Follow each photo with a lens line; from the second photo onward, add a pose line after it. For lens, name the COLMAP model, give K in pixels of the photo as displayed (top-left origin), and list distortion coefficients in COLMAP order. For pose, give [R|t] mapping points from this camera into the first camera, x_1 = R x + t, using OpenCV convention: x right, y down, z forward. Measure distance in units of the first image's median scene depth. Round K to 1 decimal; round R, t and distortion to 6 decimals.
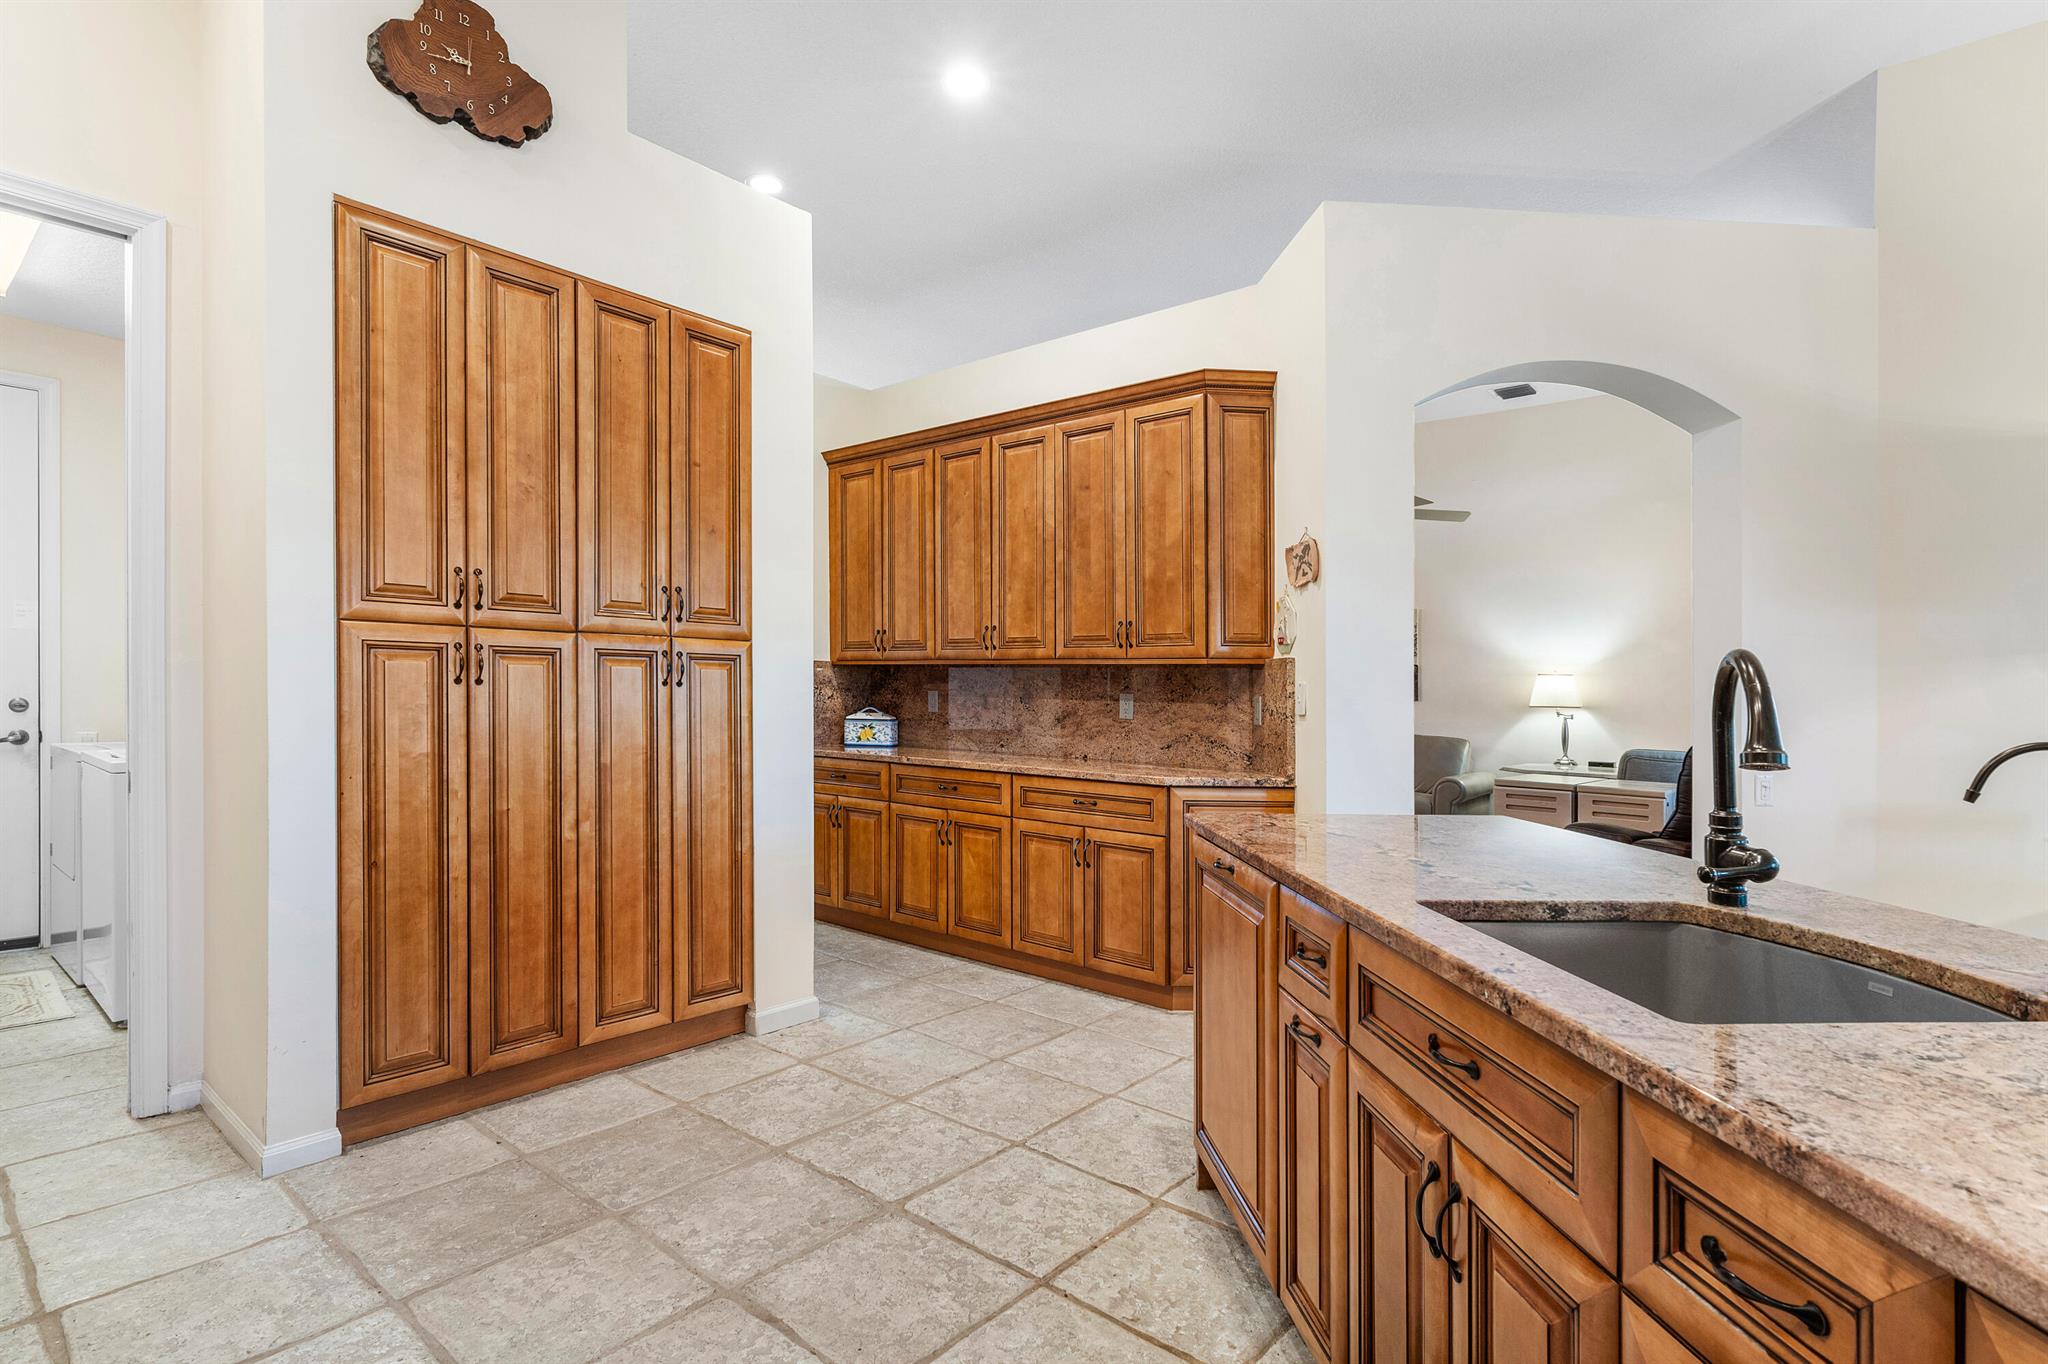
lens RADIAL K [[1013.0, 0, 1021.6], [0, 1013.0, 691.4], [0, 0, 1]] dist [-0.004354, -0.000753]
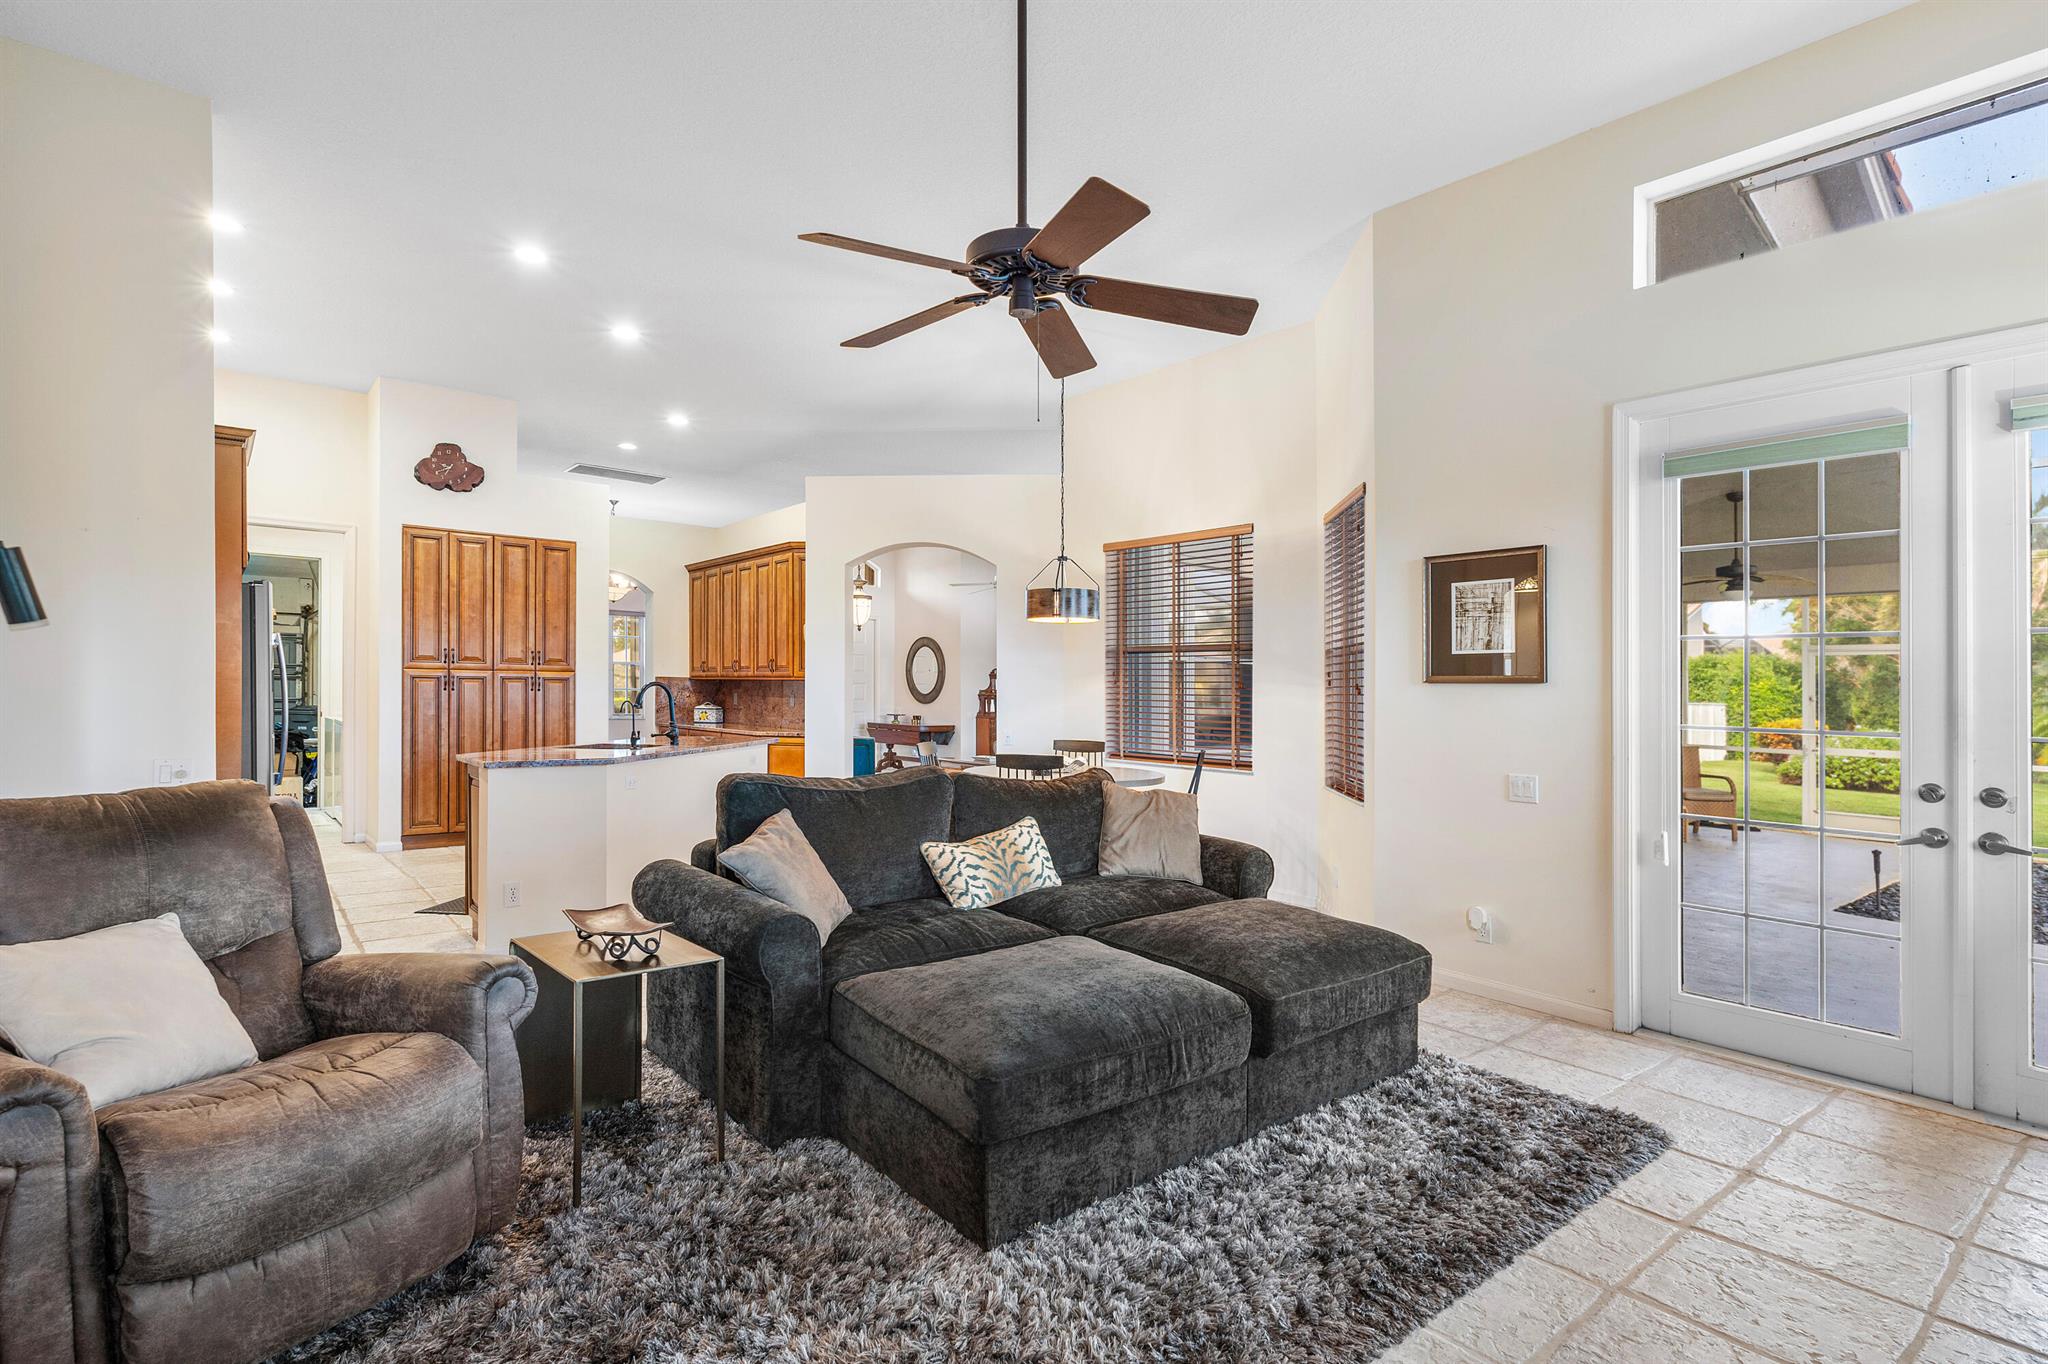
lens RADIAL K [[1013.0, 0, 1016.6], [0, 1013.0, 682.2], [0, 0, 1]] dist [-0.004354, -0.000753]
pose [[0.986840, -0.001303, -0.161693, 0.884809], [-0.000604, 0.999931, -0.011743, 0.001335], [0.161697, 0.011686, 0.986771, -0.914438]]
